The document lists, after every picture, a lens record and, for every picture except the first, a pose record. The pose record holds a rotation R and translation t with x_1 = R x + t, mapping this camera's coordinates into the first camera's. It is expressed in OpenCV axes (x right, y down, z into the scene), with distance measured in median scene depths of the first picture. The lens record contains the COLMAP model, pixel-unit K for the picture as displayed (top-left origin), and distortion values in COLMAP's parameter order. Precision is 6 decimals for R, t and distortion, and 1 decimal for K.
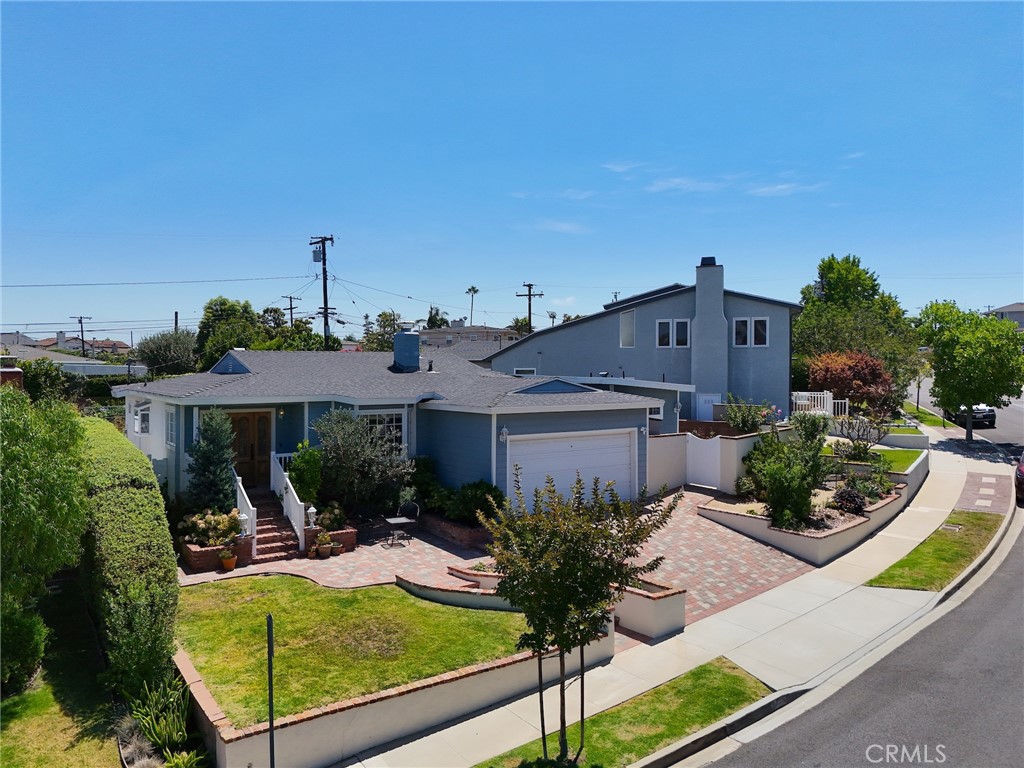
lens RADIAL K [[737.4, 0, 528.5], [0, 737.4, 385.6], [0, 0, 1]] dist [0.060919, 0.003393]
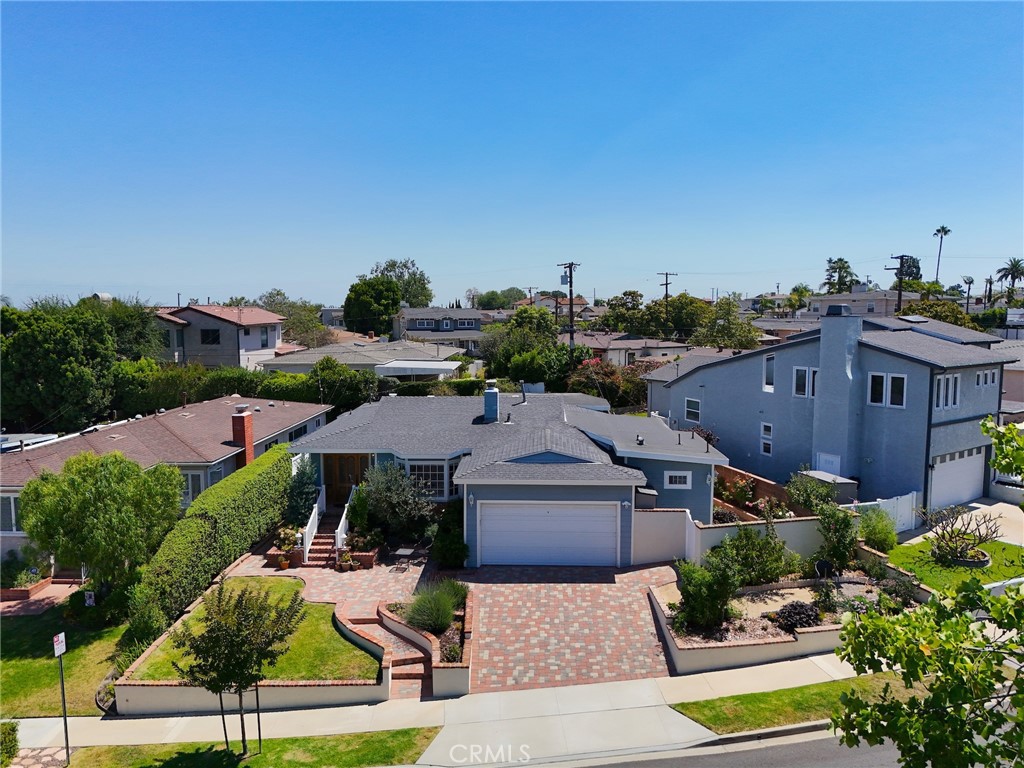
lens RADIAL K [[737.4, 0, 532.0], [0, 737.4, 389.7], [0, 0, 1]] dist [0.060919, 0.003393]
pose [[0.817611, 0.067897, -0.571754, 0.748046], [-0.020116, 0.995785, 0.089486, -0.231280], [0.575420, -0.061663, 0.815530, 0.051537]]
